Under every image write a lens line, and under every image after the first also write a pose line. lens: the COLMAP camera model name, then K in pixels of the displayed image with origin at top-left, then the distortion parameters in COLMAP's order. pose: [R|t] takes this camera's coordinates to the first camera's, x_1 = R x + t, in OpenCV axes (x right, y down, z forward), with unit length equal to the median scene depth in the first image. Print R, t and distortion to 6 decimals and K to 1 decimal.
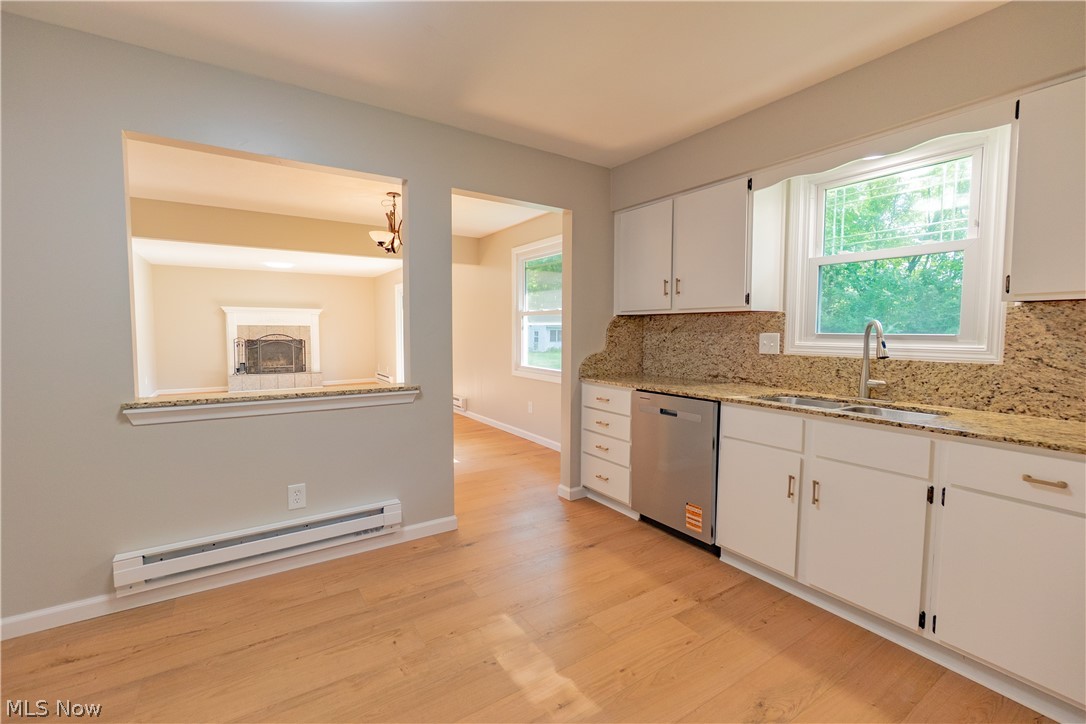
lens RADIAL K [[466.1, 0, 538.2], [0, 466.1, 358.8], [0, 0, 1]] dist [-0.007140, 0.002154]
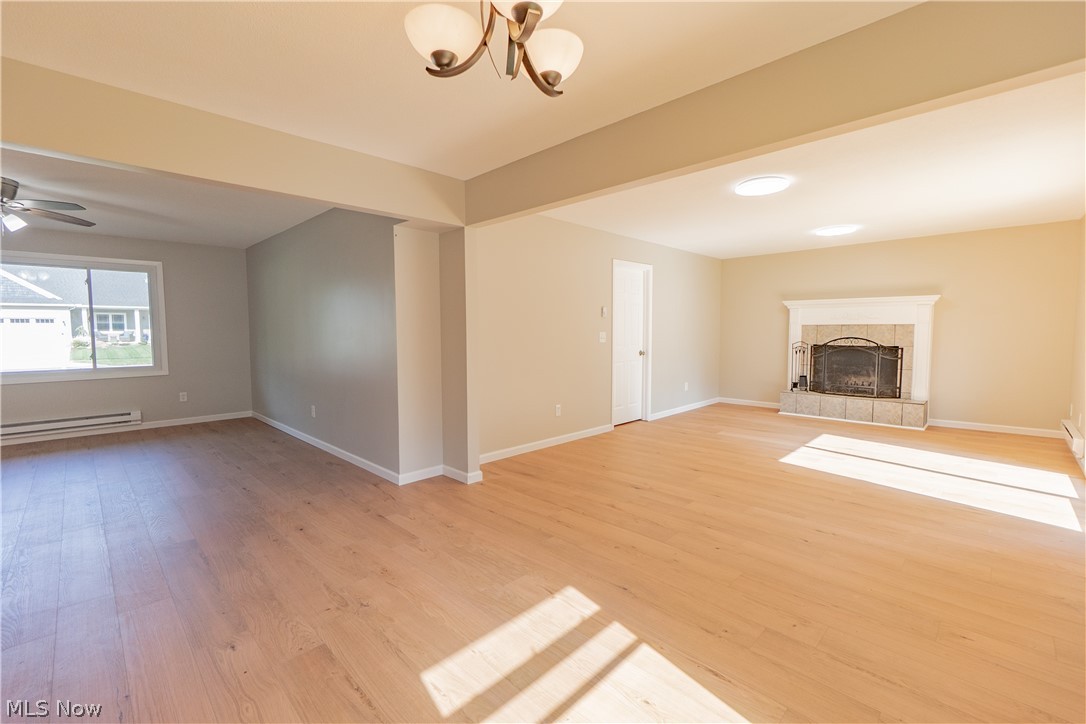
lens RADIAL K [[466.1, 0, 541.1], [0, 466.1, 358.9], [0, 0, 1]] dist [-0.007140, 0.002154]
pose [[0.204488, 0.058592, -0.977114, 0.003635], [-0.059049, 0.997127, 0.047434, -0.103284], [0.977086, 0.047998, 0.207361, 1.592891]]
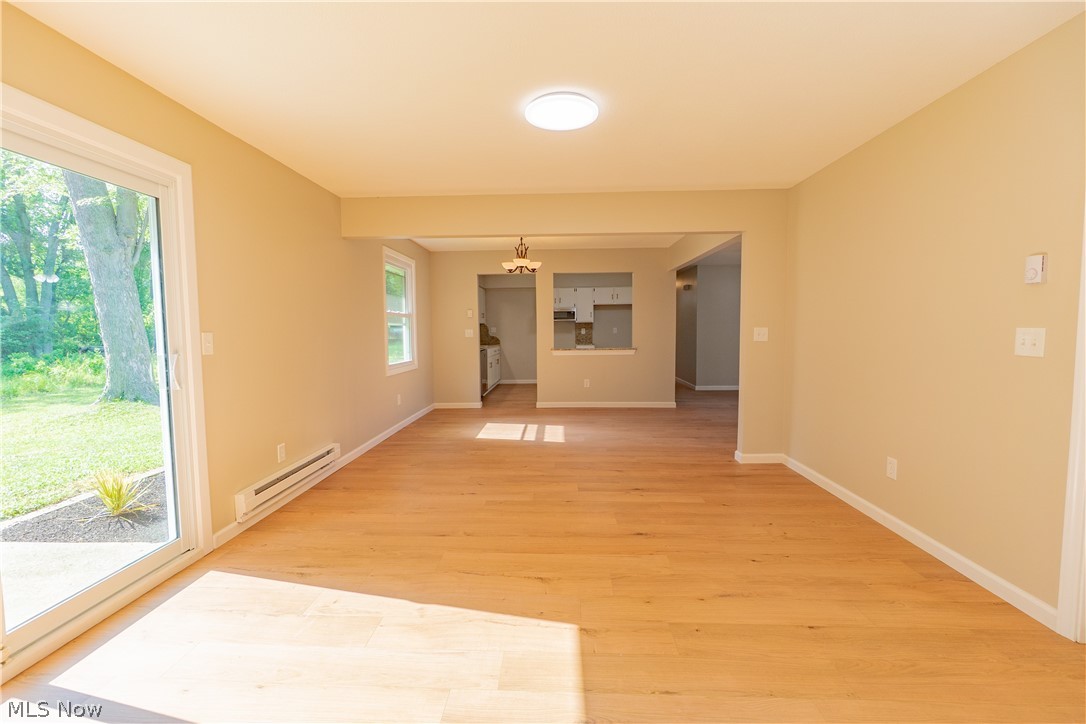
lens RADIAL K [[466.1, 0, 540.7], [0, 466.1, 360.0], [0, 0, 1]] dist [-0.007140, 0.002154]
pose [[-0.810871, -0.034207, 0.584224, -1.973891], [0.044539, 0.991788, 0.119889, -0.224779], [-0.583527, 0.123235, -0.802689, 3.528321]]
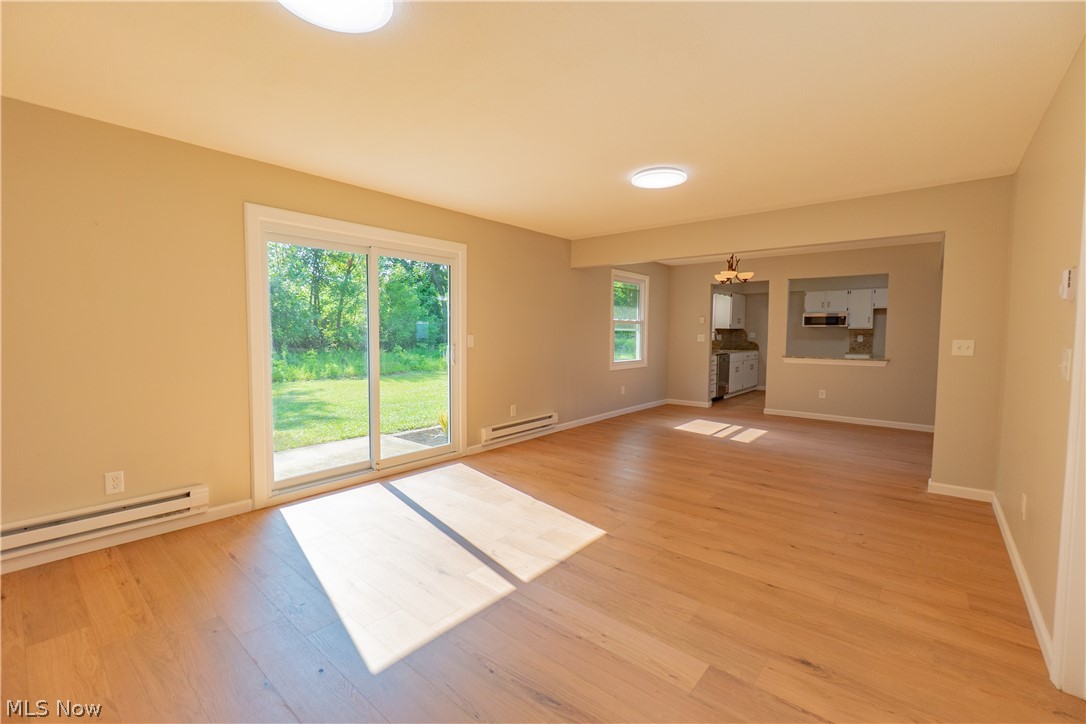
lens RADIAL K [[466.1, 0, 536.5], [0, 466.1, 361.2], [0, 0, 1]] dist [-0.007140, 0.002154]
pose [[-0.273577, -0.065608, 0.959610, -2.670893], [0.054367, 0.995021, 0.083529, -0.231772], [-0.960312, 0.075022, -0.268648, 3.375644]]
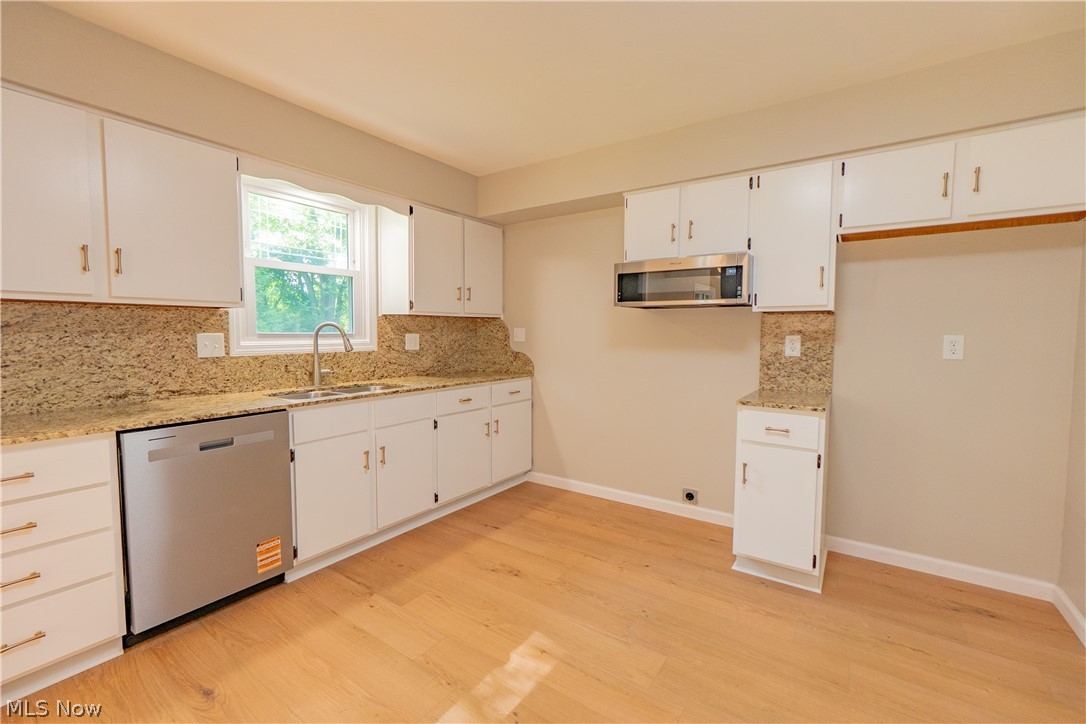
lens RADIAL K [[466.1, 0, 535.7], [0, 466.1, 360.8], [0, 0, 1]] dist [-0.007140, 0.002154]
pose [[-0.370746, -0.062892, 0.926602, -0.616031], [0.052226, 0.994714, 0.088411, -0.055850], [-0.927265, 0.081171, -0.365502, 0.866284]]
